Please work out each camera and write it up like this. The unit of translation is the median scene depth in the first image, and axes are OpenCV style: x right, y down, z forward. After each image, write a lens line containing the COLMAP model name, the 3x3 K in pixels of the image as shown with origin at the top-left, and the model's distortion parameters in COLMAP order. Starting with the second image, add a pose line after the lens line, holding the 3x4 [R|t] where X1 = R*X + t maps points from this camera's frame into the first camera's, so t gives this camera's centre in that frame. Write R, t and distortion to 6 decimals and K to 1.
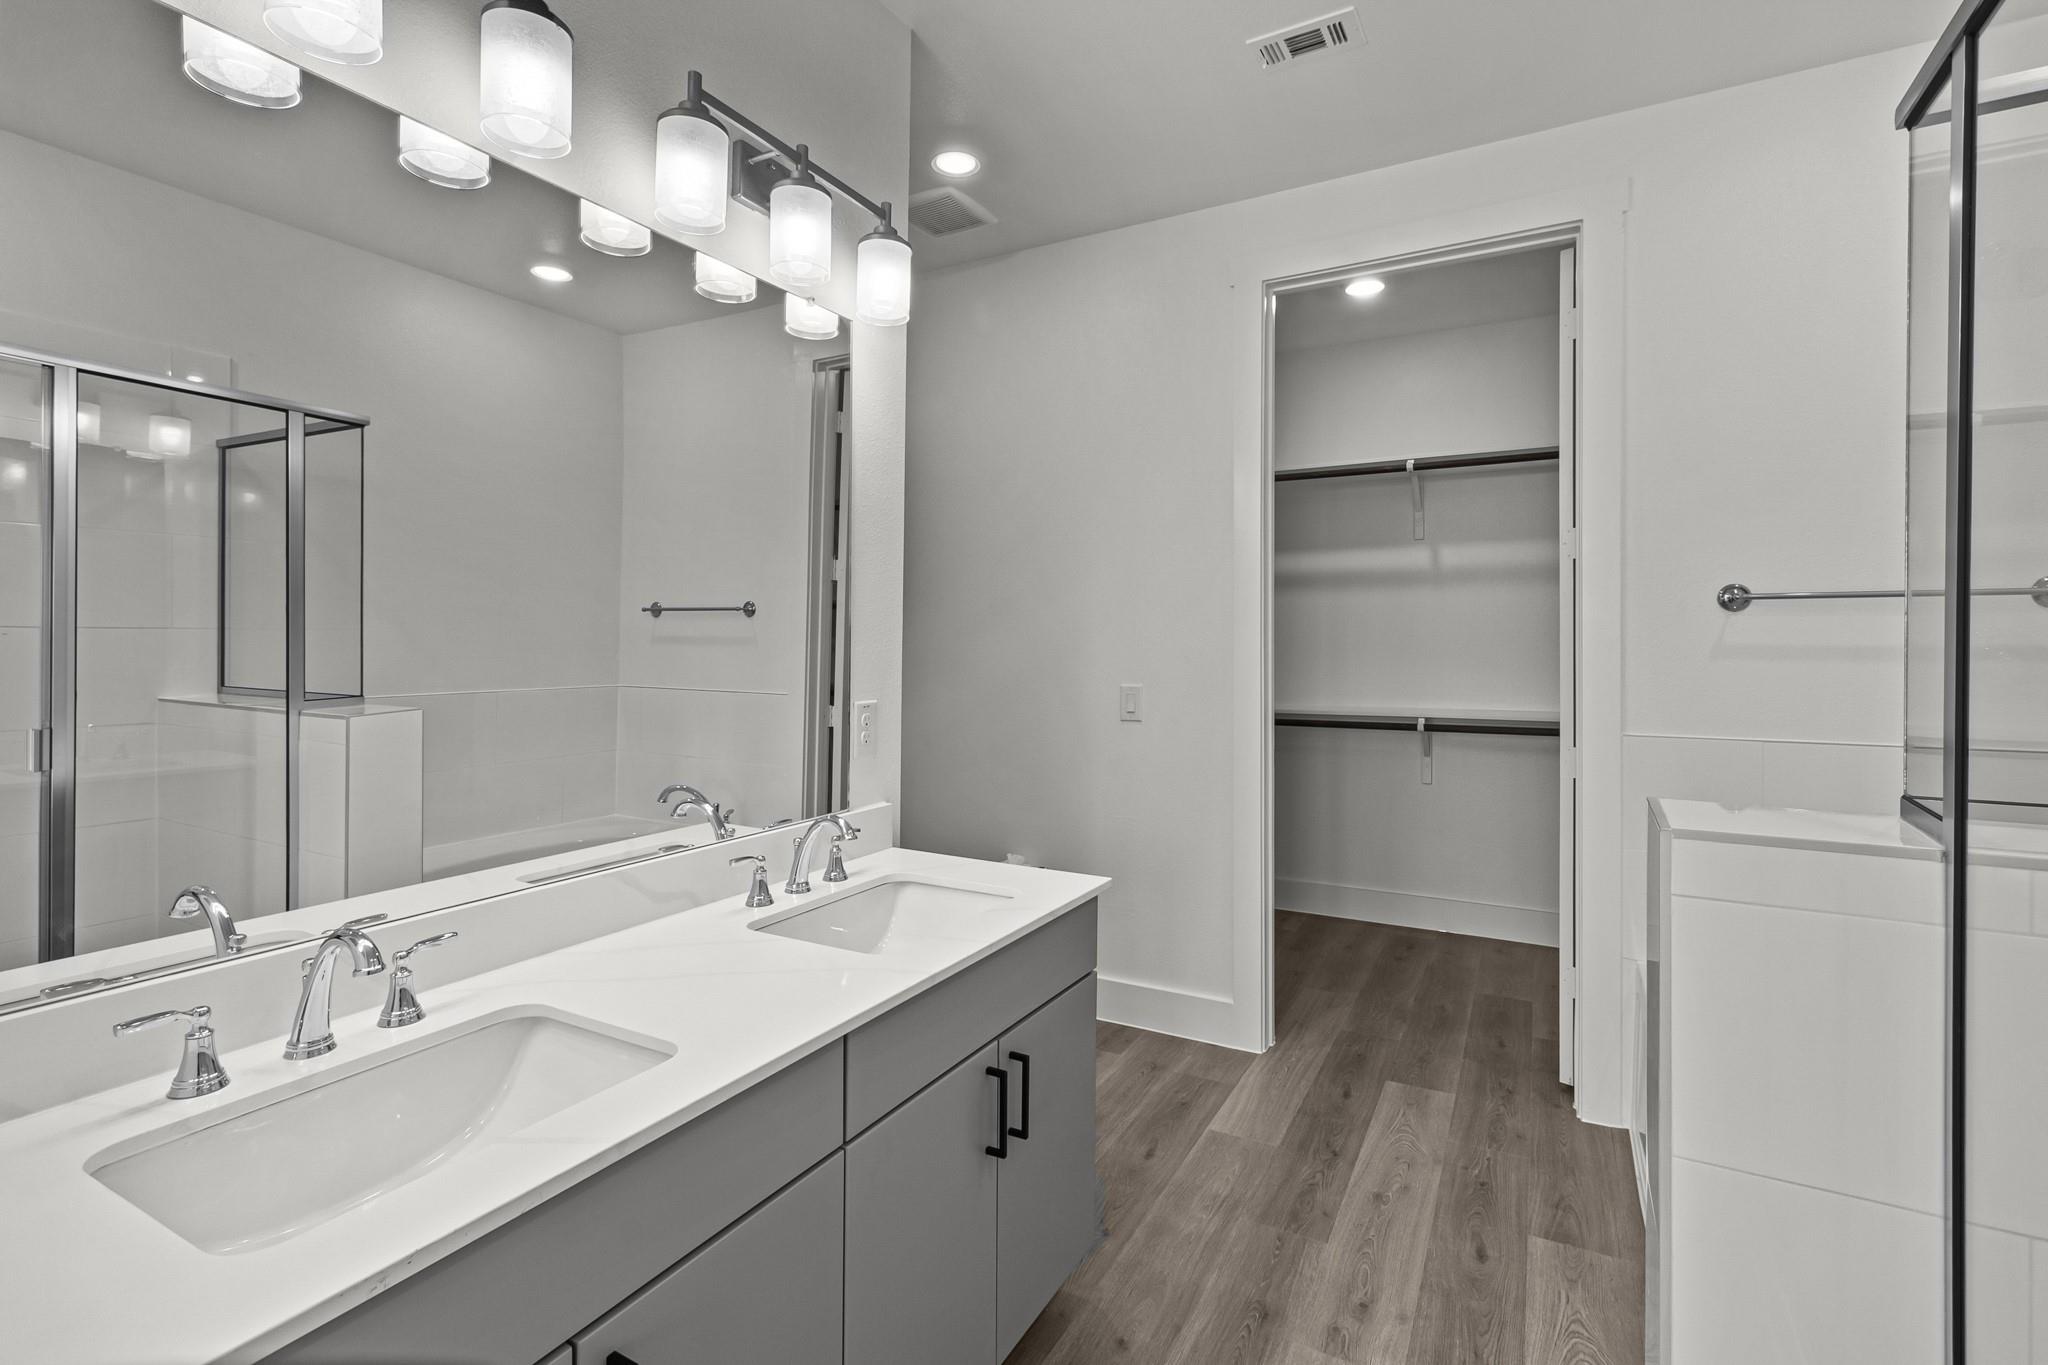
lens RADIAL K [[946.3, 0, 1034.0], [0, 946.3, 642.6], [0, 0, 1]] dist [0.003491, -0.000581]
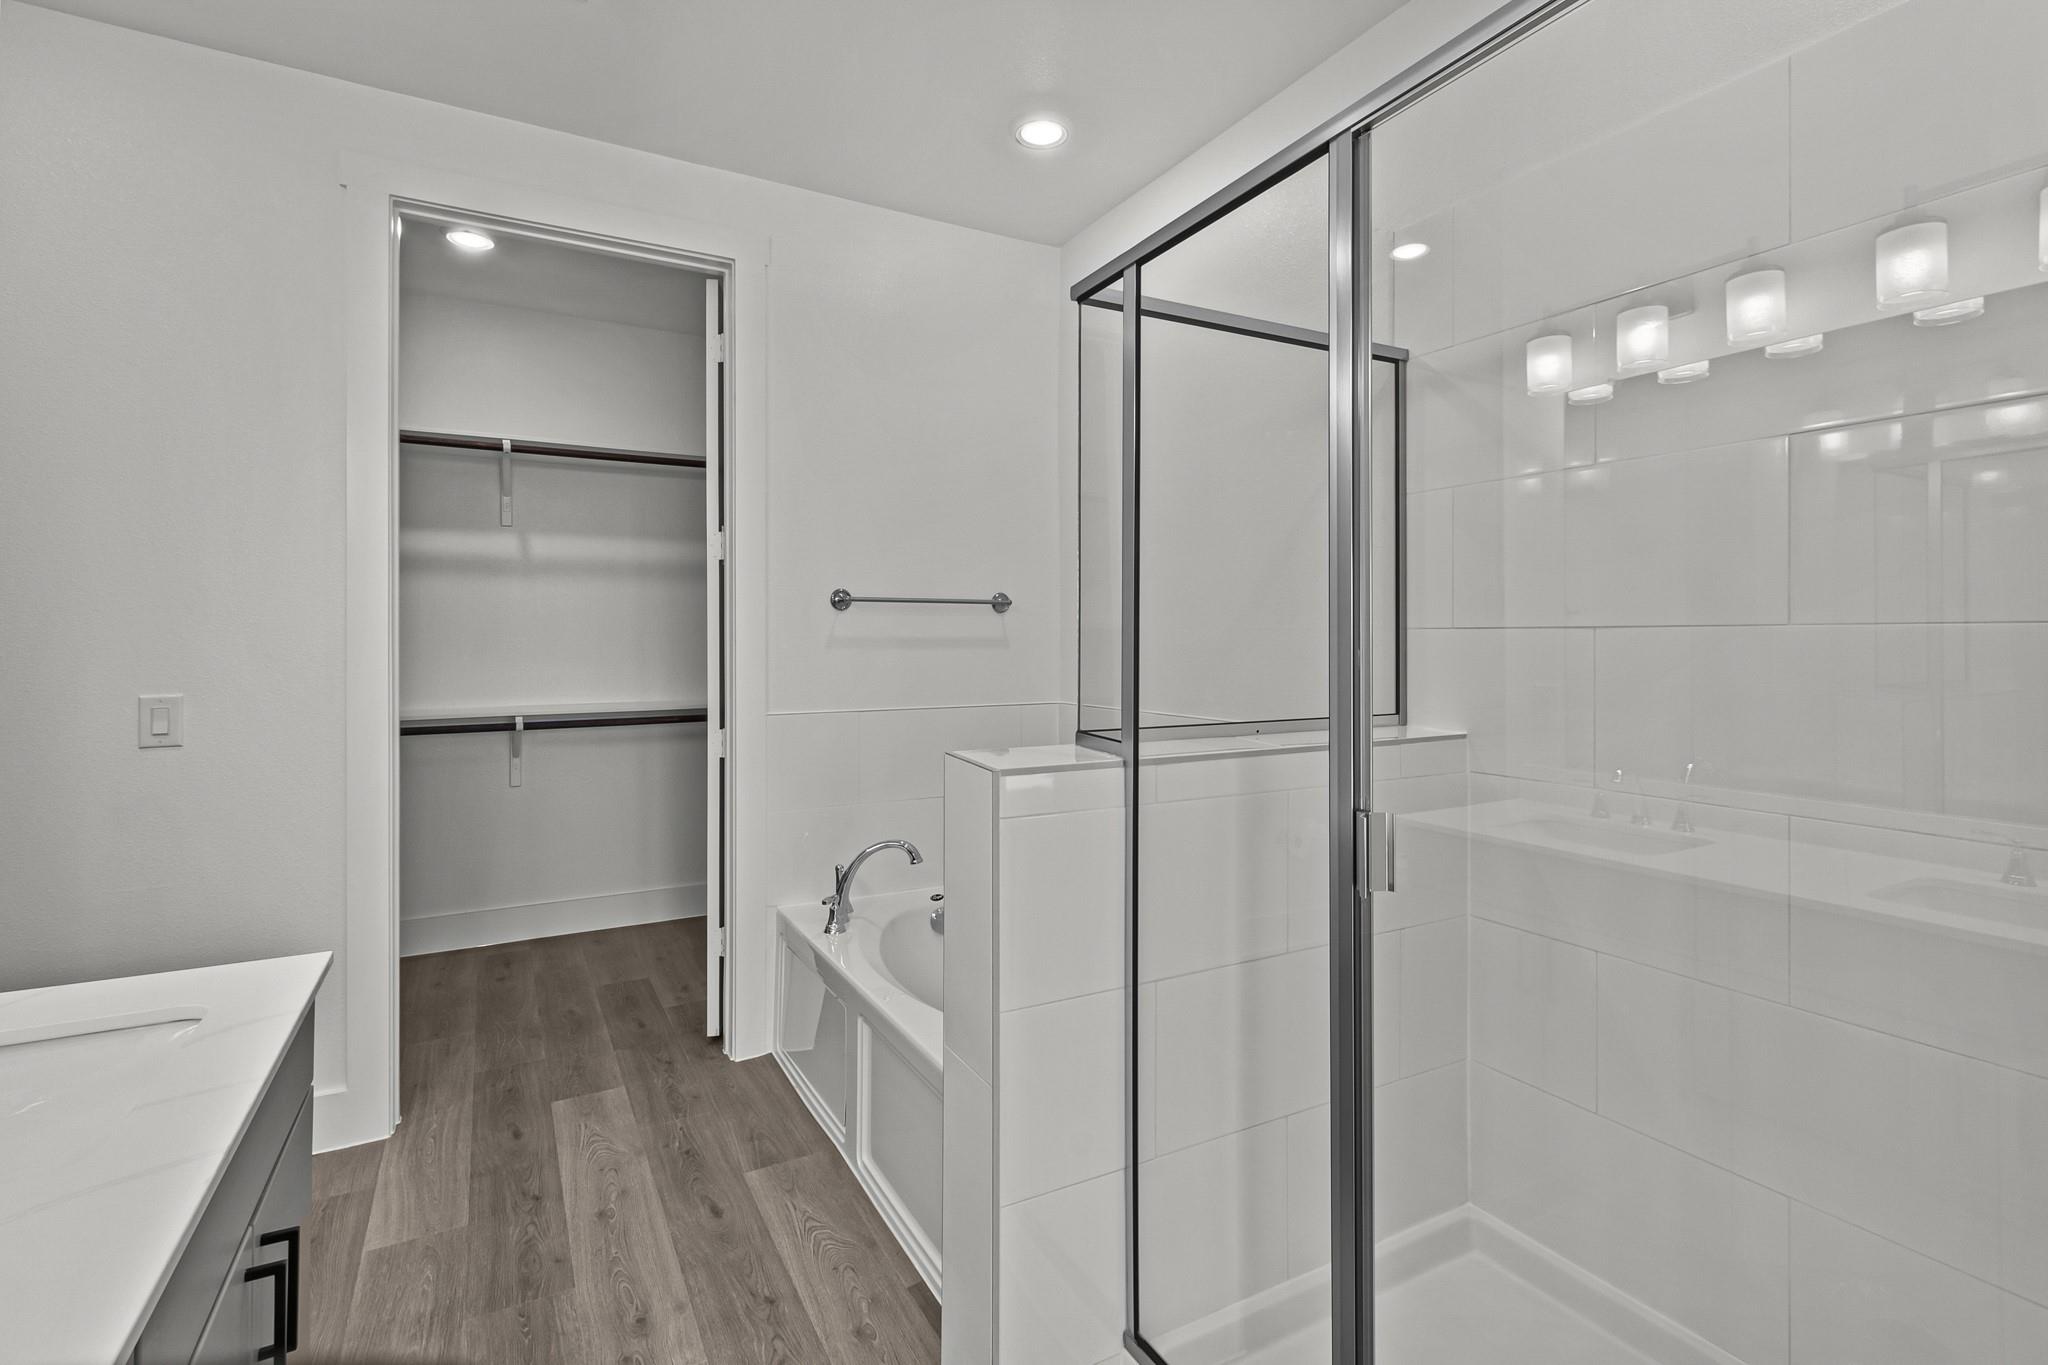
lens RADIAL K [[946.3, 0, 1037.6], [0, 946.3, 634.0], [0, 0, 1]] dist [0.003491, -0.000581]
pose [[0.525575, 0.003497, 0.850740, -0.154612], [0.000840, 0.999989, -0.004629, 0.003329], [-0.850747, 0.003147, 0.525567, 0.086192]]
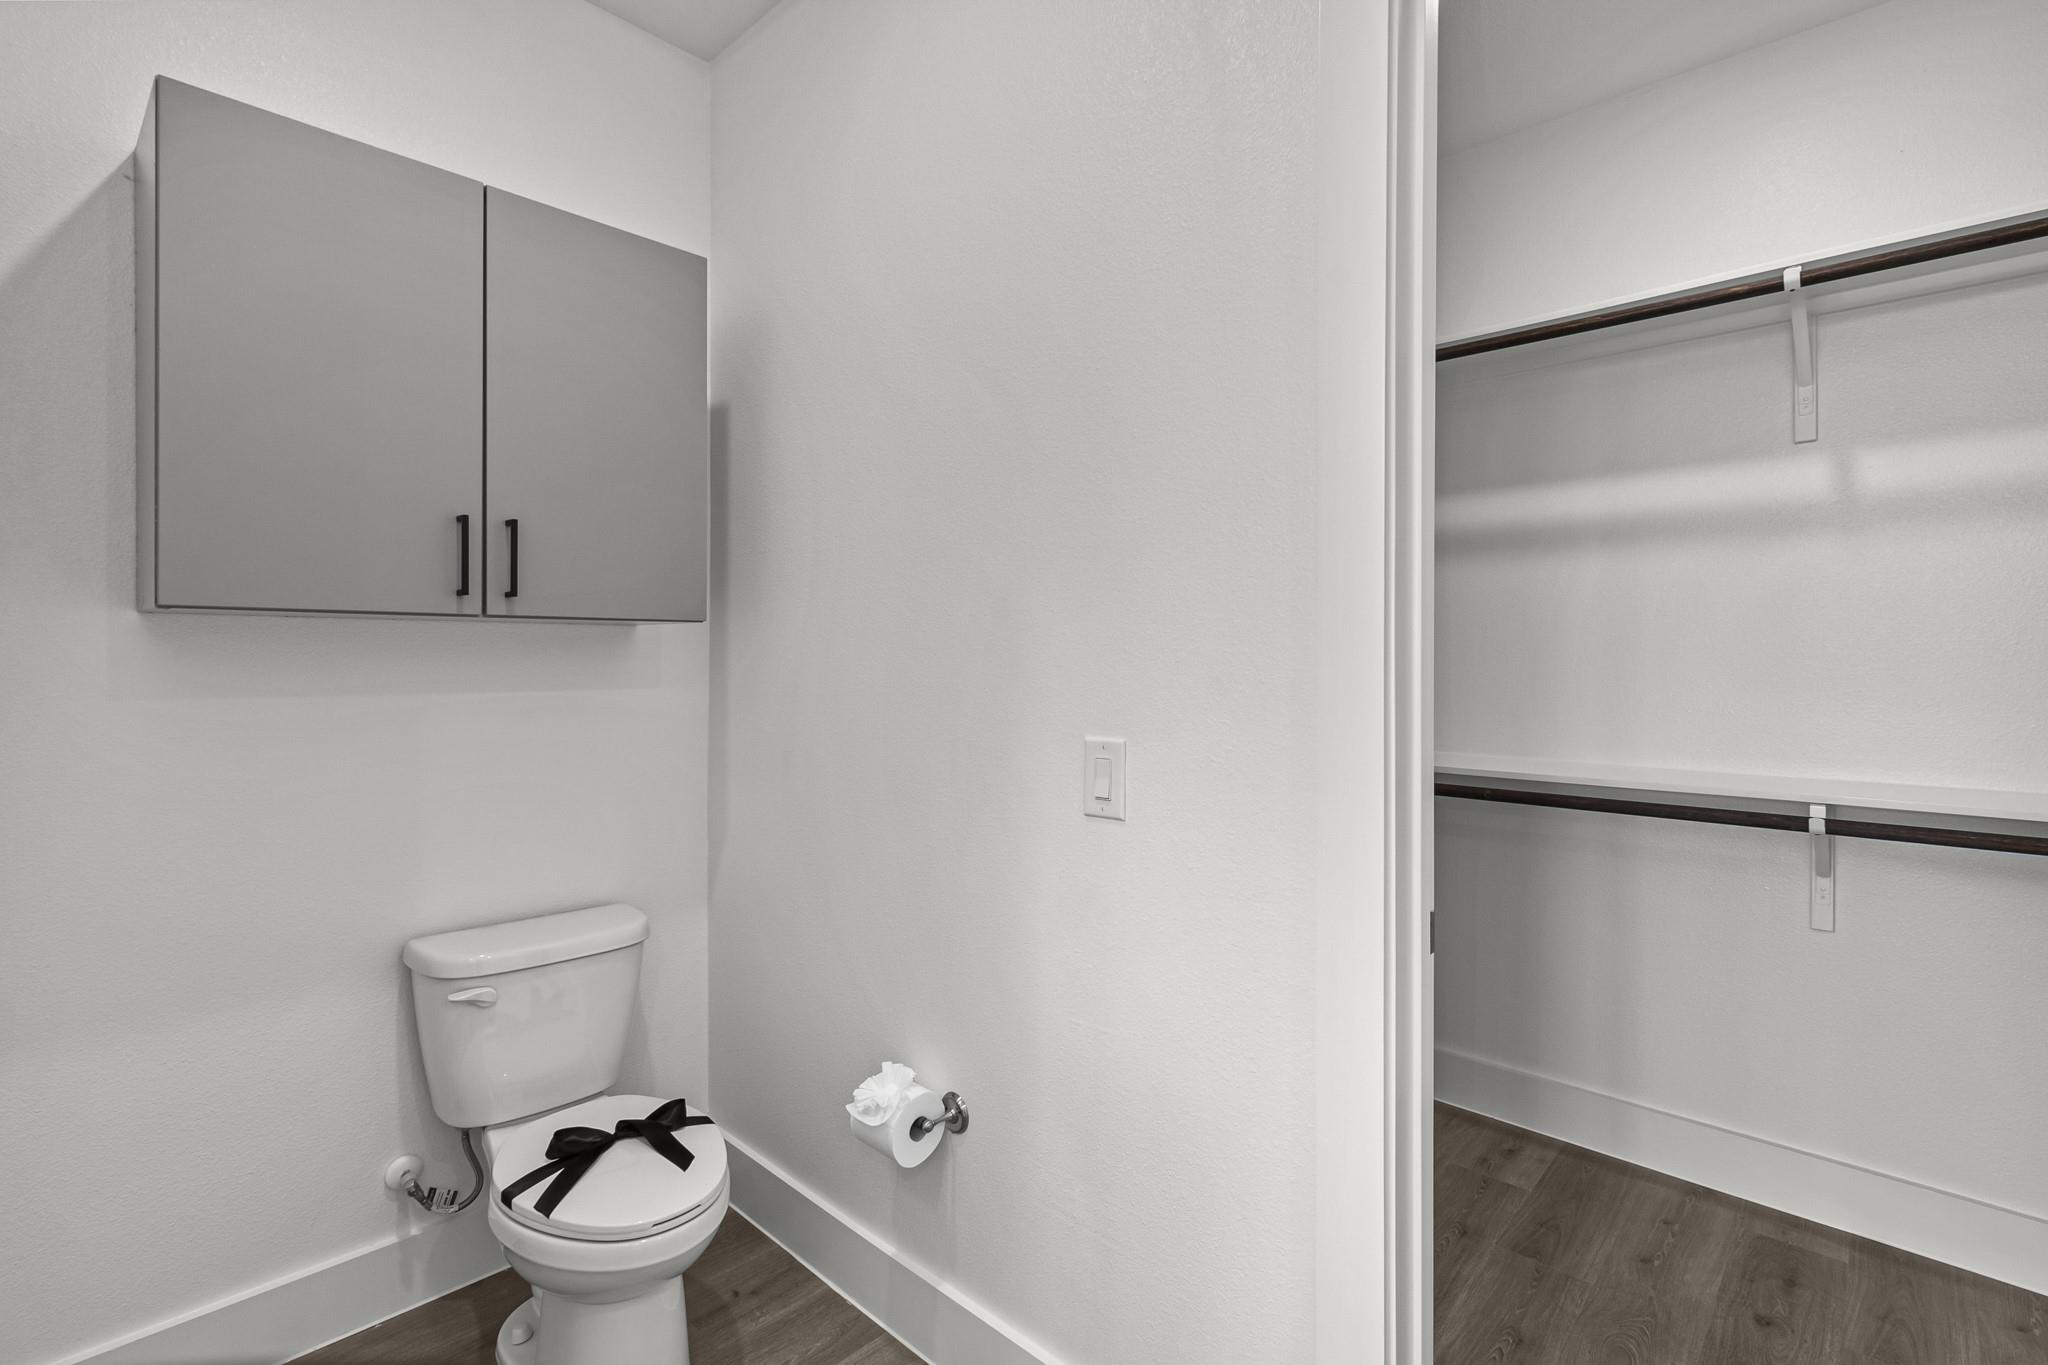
lens RADIAL K [[946.3, 0, 1025.5], [0, 946.3, 667.5], [0, 0, 1]] dist [0.003491, -0.000581]
pose [[0.966621, -0.001252, -0.256207, 0.186121], [0.003603, 0.999956, 0.008709, 0.006266], [0.256184, -0.009341, 0.966583, 0.557565]]
